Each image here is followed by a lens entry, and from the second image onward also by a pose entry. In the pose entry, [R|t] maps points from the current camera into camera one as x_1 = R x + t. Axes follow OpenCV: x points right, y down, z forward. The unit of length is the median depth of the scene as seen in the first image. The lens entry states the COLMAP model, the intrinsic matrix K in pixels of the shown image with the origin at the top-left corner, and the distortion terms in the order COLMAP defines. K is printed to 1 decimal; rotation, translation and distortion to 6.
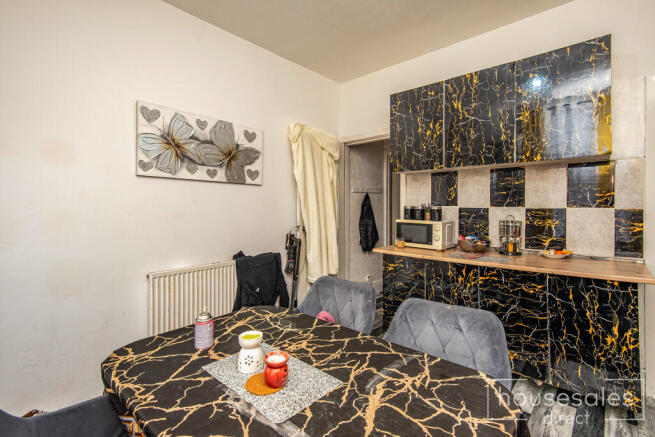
lens RADIAL K [[308.7, 0, 327.3], [0, 308.7, 206.6], [0, 0, 1]] dist [0.023132, -0.000340]
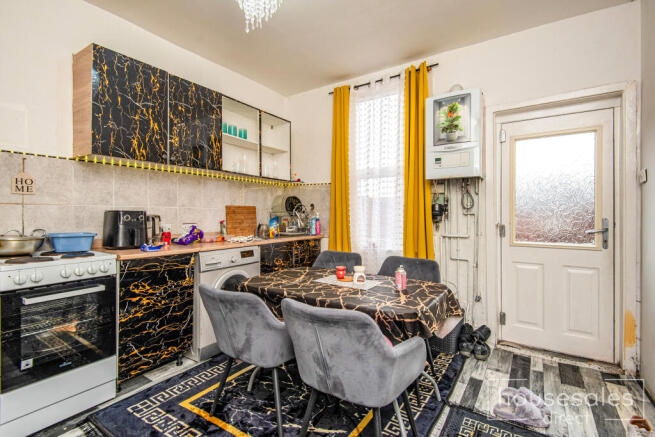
lens RADIAL K [[310.4, 0, 330.0], [0, 310.4, 214.4], [0, 0, 1]] dist [0.017297, -0.000218]
pose [[-0.987292, 0.001740, -0.158908, 0.113386], [0.000834, 0.999983, 0.005768, 0.026910], [0.158915, 0.005562, -0.987277, 1.289128]]
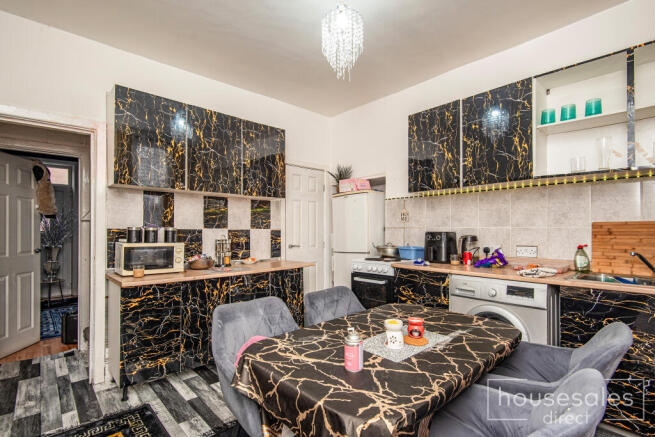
lens RADIAL K [[317.4, 0, 327.9], [0, 317.4, 226.7], [0, 0, 1]] dist [0.024646, -0.000336]
pose [[0.094428, 0.012598, 0.995452, -0.700087], [0.006297, 0.999892, -0.013252, 0.015164], [-0.995512, 0.007519, 0.094338, 0.501370]]
